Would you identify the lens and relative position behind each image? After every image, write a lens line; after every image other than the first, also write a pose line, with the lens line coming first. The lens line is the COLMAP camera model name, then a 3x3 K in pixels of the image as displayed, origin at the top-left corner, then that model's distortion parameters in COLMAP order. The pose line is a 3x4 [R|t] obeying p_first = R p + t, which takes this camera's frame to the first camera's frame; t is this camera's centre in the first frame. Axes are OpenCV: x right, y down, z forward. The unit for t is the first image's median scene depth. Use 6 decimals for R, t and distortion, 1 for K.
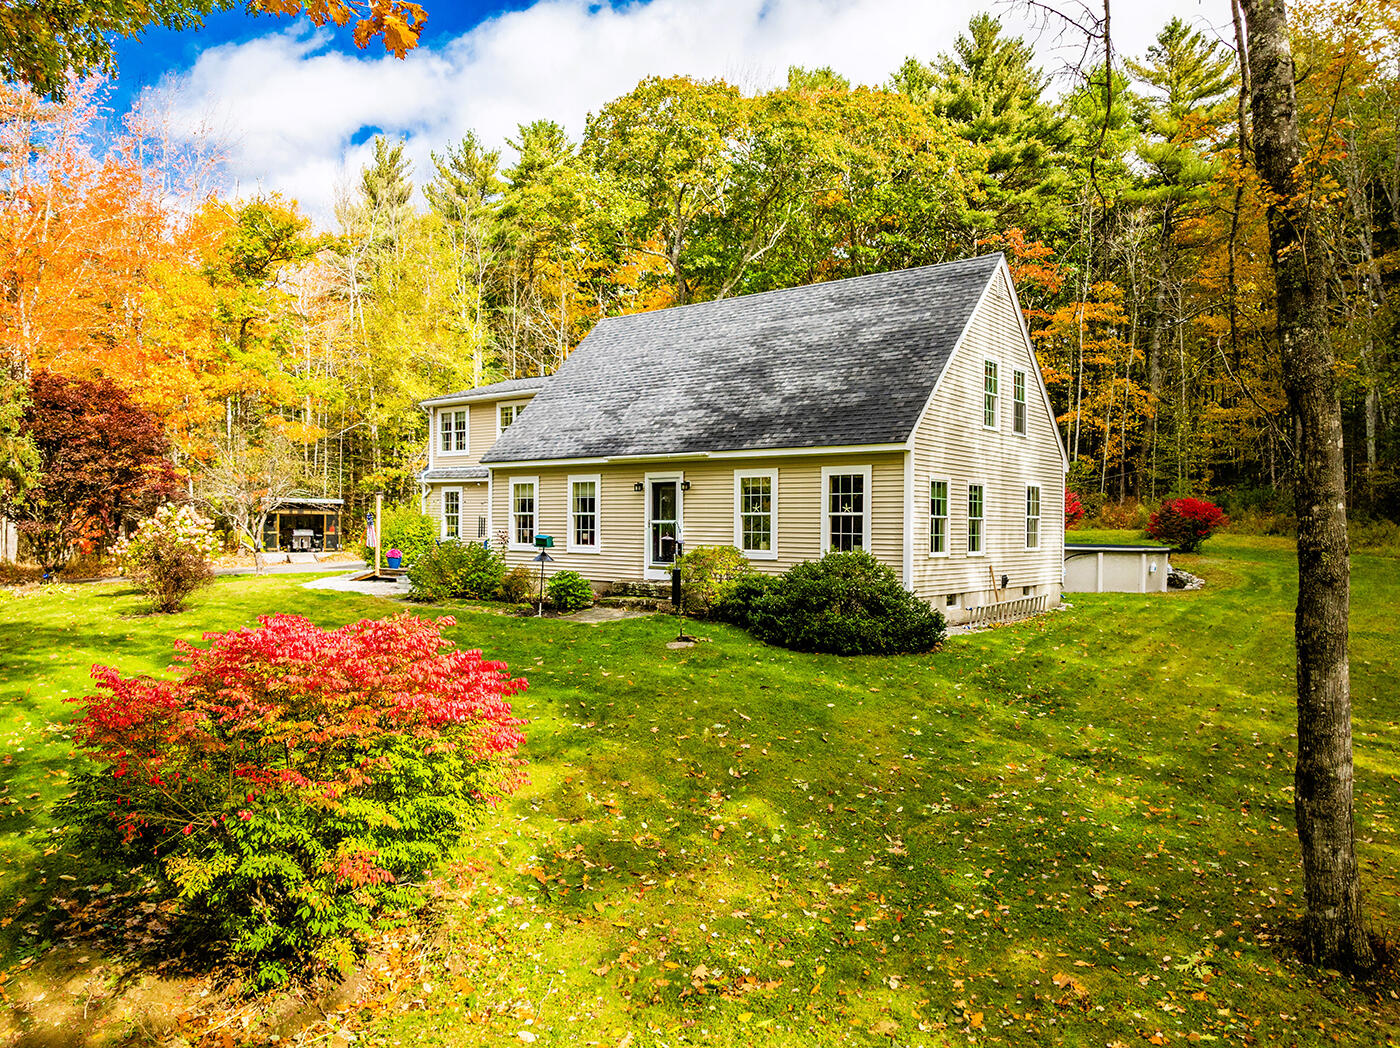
lens RADIAL K [[993.5, 0, 722.9], [0, 993.5, 523.2], [0, 0, 1]] dist [-0.041626, 0.006993]
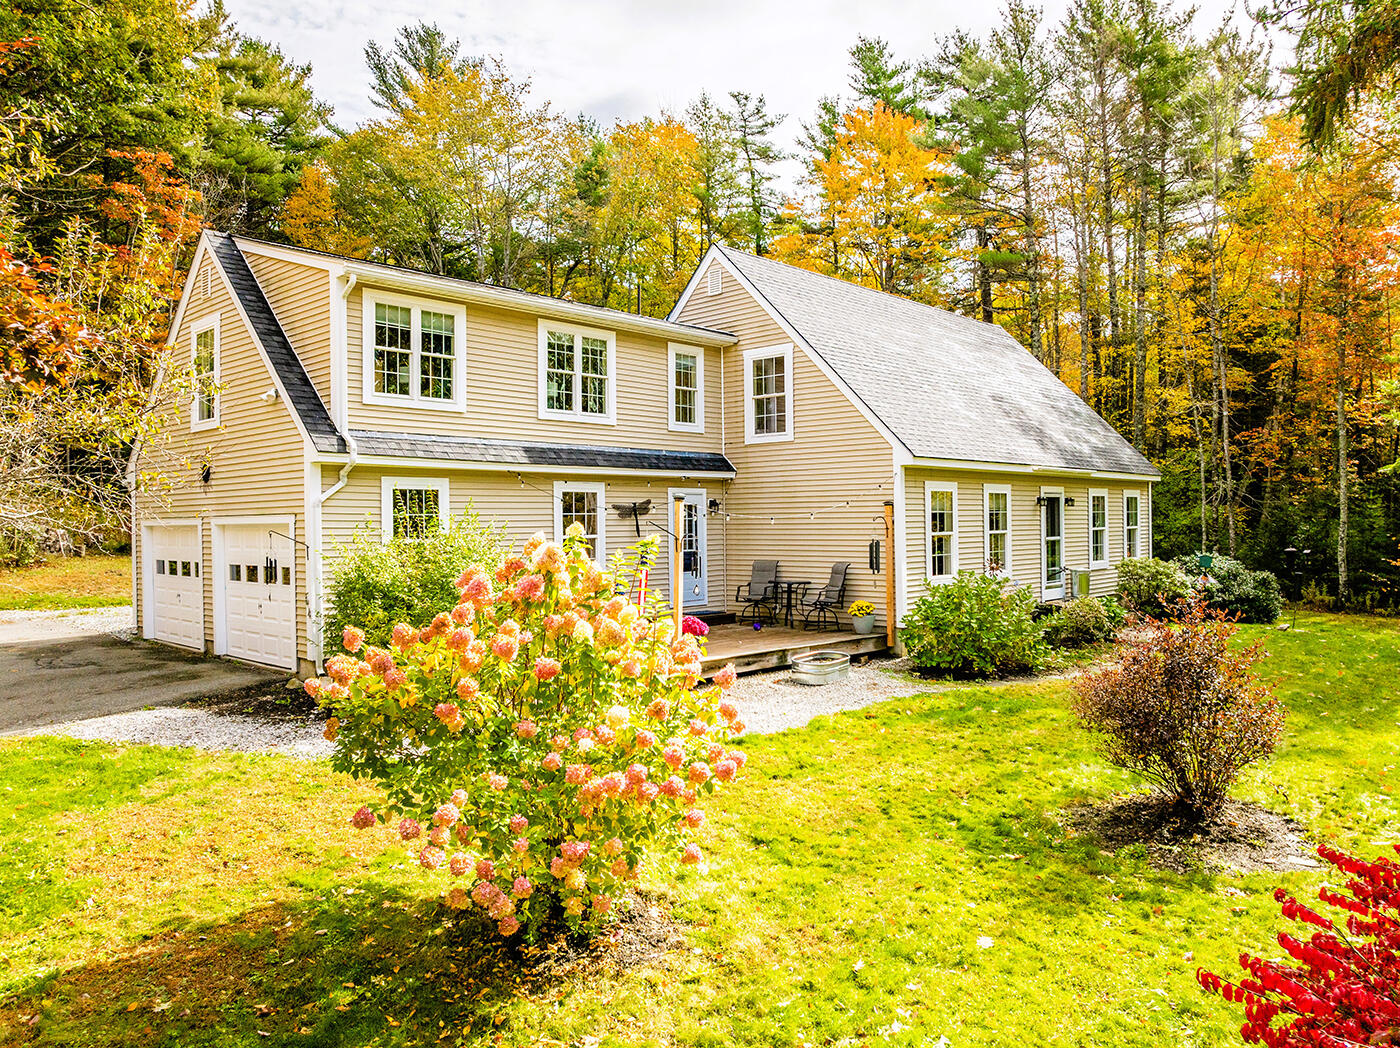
lens RADIAL K [[993.5, 0, 722.9], [0, 993.5, 523.2], [0, 0, 1]] dist [-0.041626, 0.006993]
pose [[0.071465, -0.013355, 0.997354, -0.995604], [0.012418, 0.999845, 0.012498, -0.029669], [-0.997366, 0.011492, 0.071620, 1.183190]]
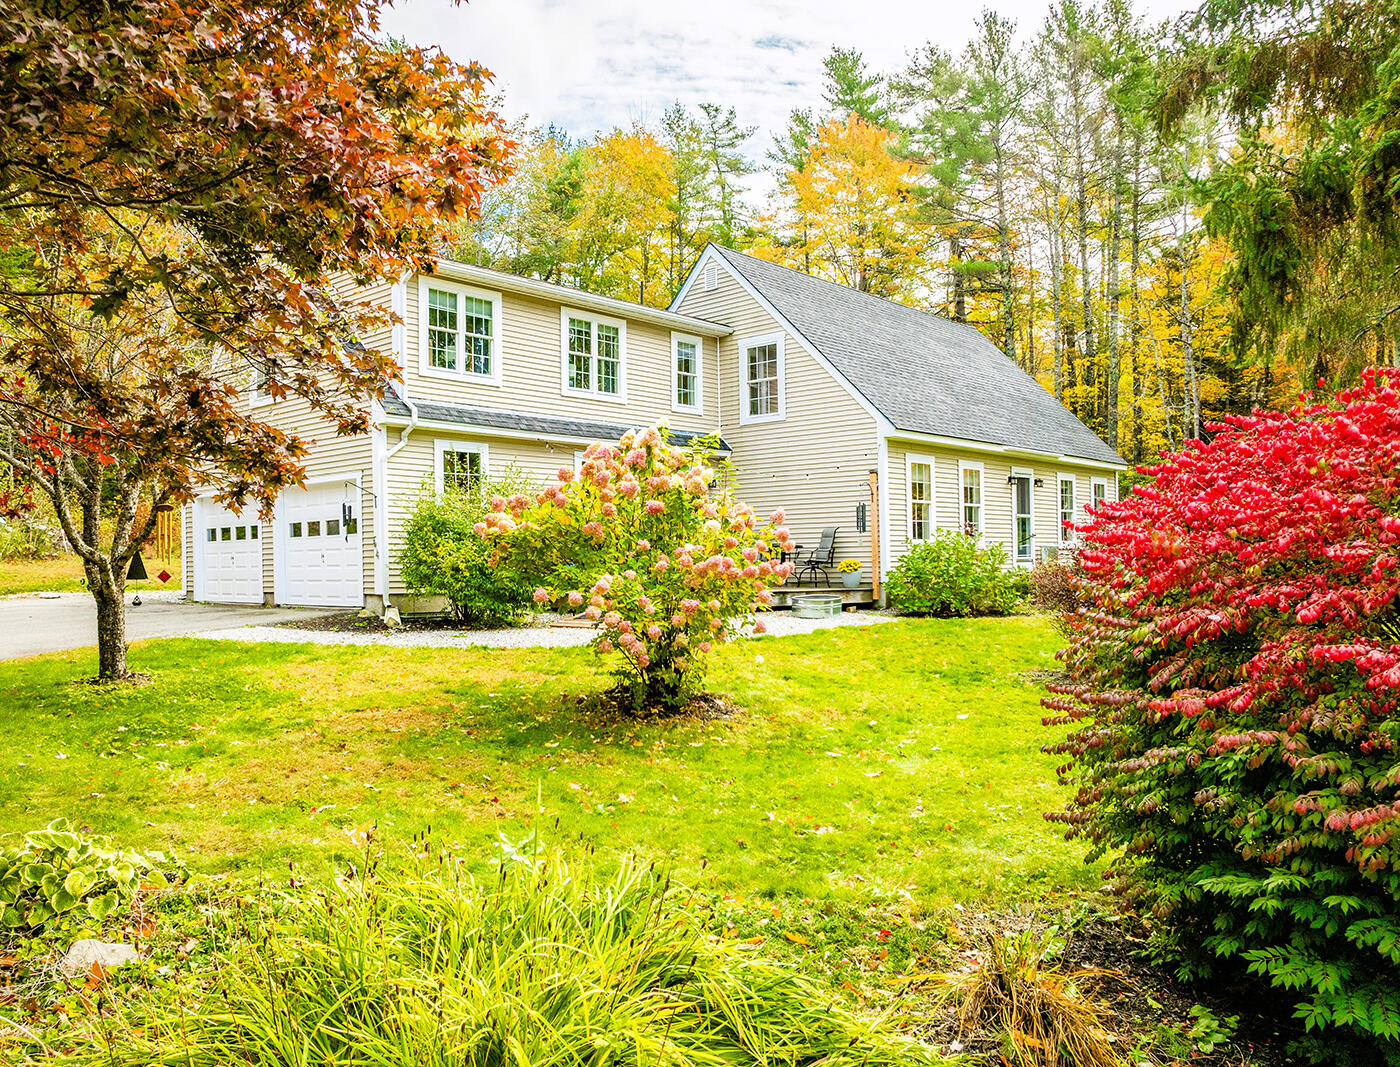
lens RADIAL K [[1039.8, 0, 675.4], [0, 1039.8, 550.8], [0, 0, 1]] dist [-0.038828, -0.002907]
pose [[0.080289, -0.009590, 0.996725, -1.120026], [0.014380, 0.999861, 0.008461, 0.021235], [-0.996668, 0.013653, 0.080416, 1.207882]]
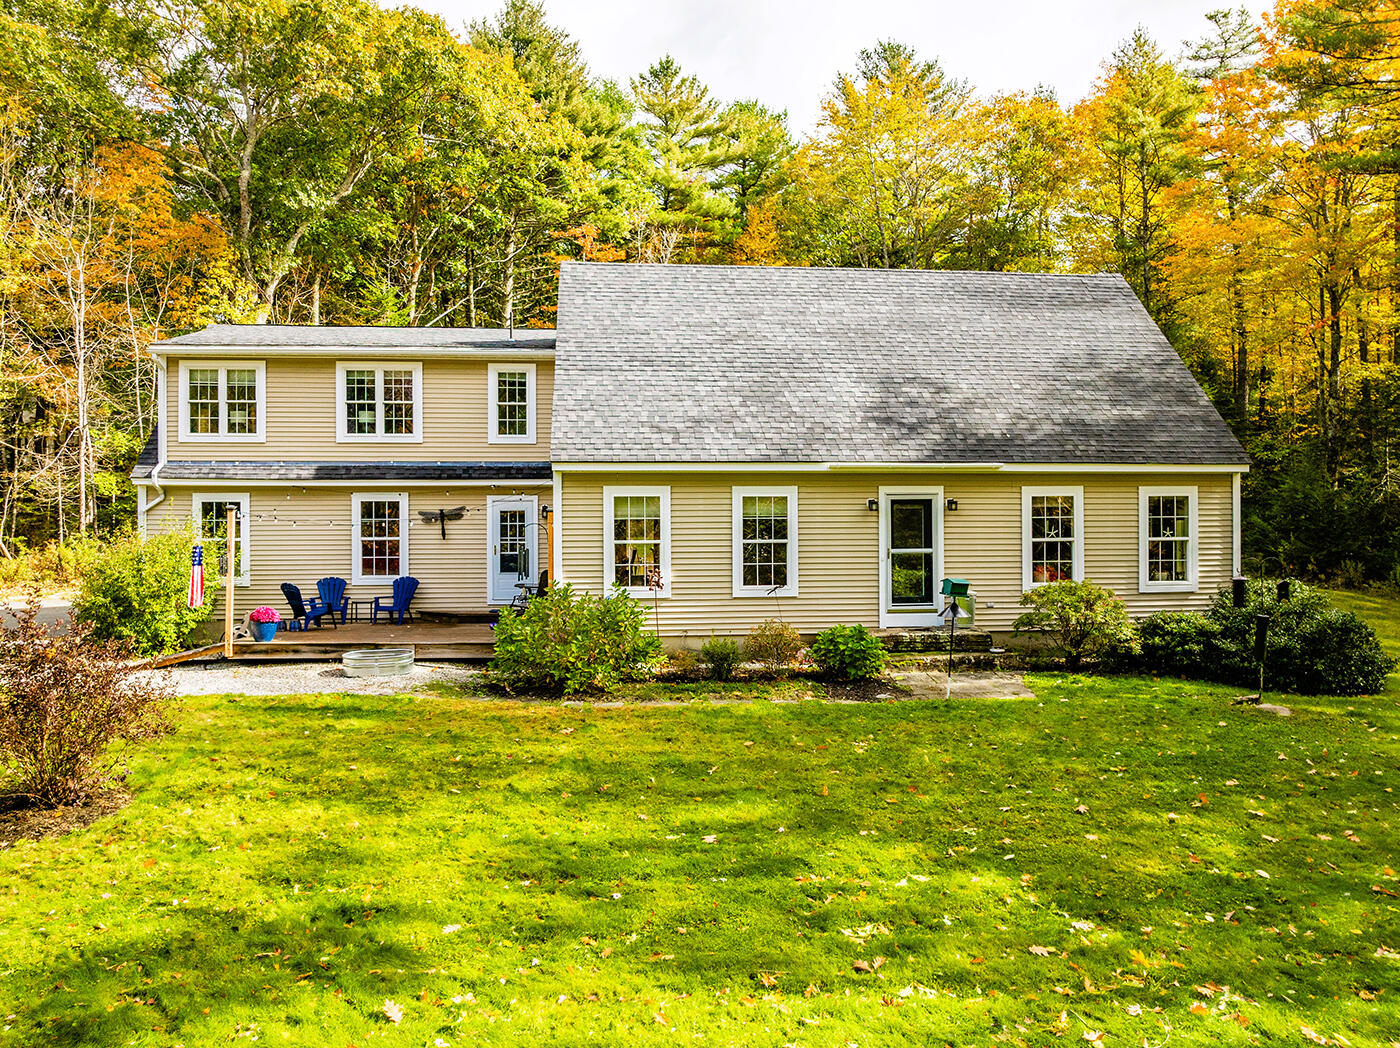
lens RADIAL K [[981.4, 0, 700.0], [0, 981.4, 524.0], [0, 0, 1]] dist [-0.040711, -0.001443]
pose [[0.731916, -0.011411, 0.681300, -0.656202], [0.010220, 0.999931, 0.005769, -0.026813], [-0.681319, 0.002741, 0.731982, 0.528109]]
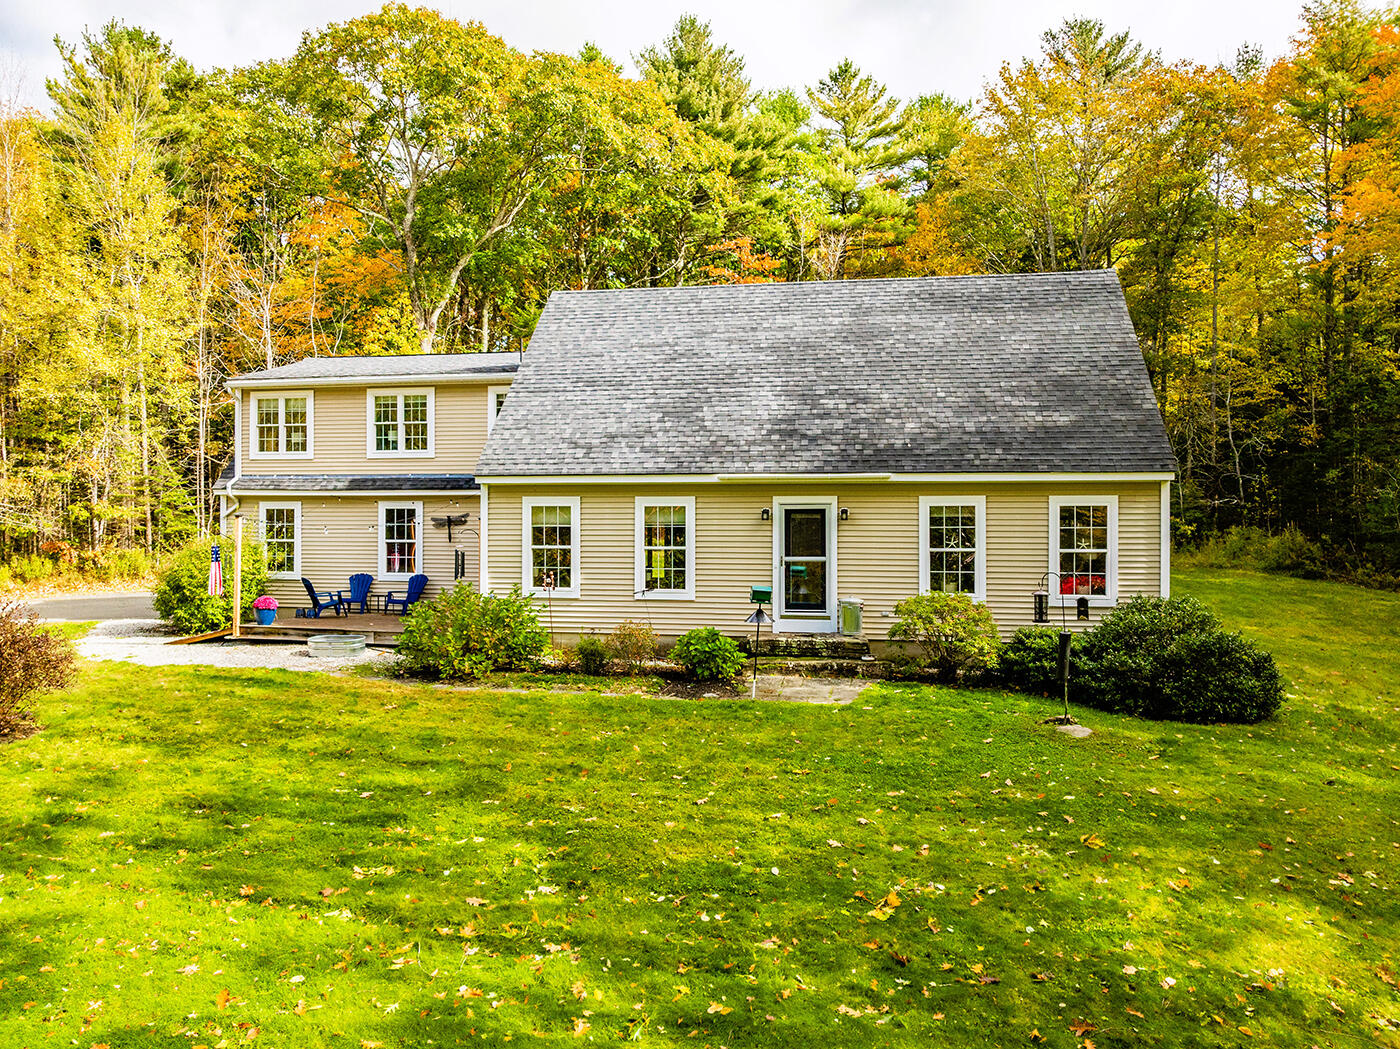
lens RADIAL K [[988.7, 0, 700.0], [0, 988.7, 524.5], [0, 0, 1]] dist [-0.040487, -0.000694]
pose [[0.888975, -0.005328, 0.457925, -0.466845], [0.004683, 0.999986, 0.002542, -0.029669], [-0.457932, -0.000115, 0.888987, 0.321546]]
